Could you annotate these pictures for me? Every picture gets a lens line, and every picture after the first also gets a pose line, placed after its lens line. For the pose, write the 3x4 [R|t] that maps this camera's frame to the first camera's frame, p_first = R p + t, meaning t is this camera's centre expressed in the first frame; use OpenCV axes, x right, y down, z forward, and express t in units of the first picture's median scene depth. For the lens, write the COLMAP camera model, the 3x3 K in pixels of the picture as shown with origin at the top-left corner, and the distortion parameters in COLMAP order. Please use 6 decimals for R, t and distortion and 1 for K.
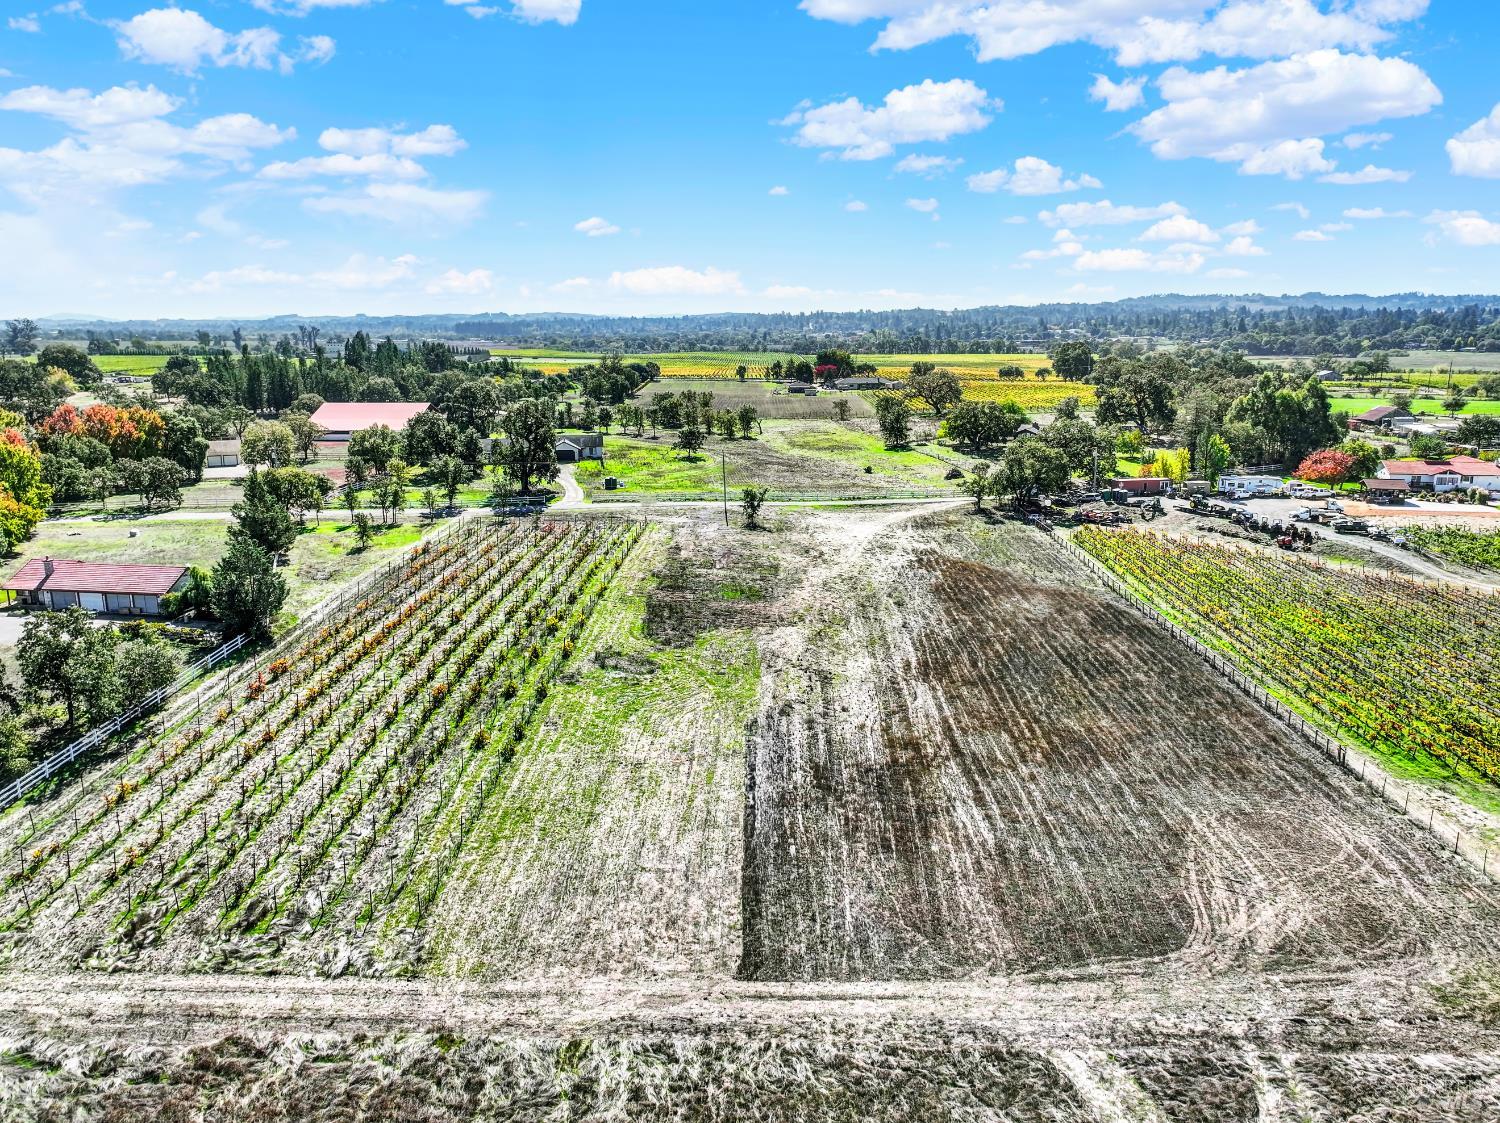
lens RADIAL K [[1054.9, 0, 757.3], [0, 1054.9, 554.1], [0, 0, 1]] dist [-0.003932, 0.016713]
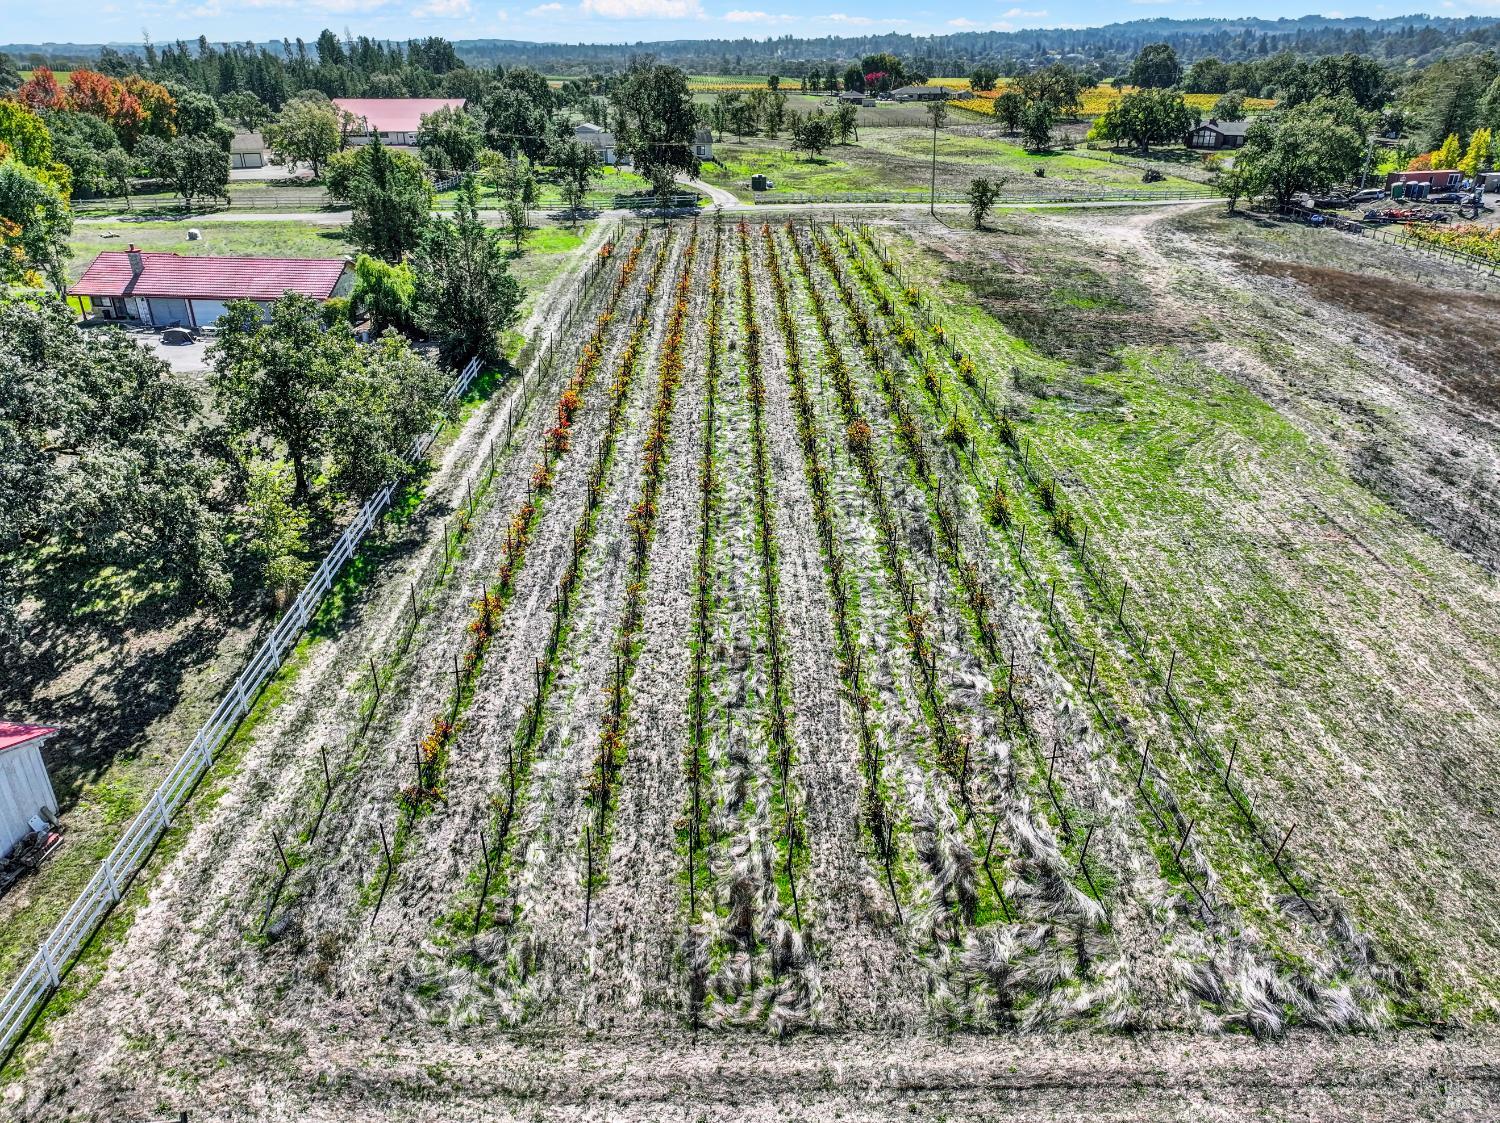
lens RADIAL K [[994.7, 0, 750.0], [0, 994.7, 561.5], [0, 0, 1]] dist [0.006082, 0.005531]
pose [[0.998220, -0.019723, 0.056285, -0.367586], [0.005341, 0.969510, 0.244993, 0.050812], [-0.059401, -0.244256, 0.967890, 0.360964]]
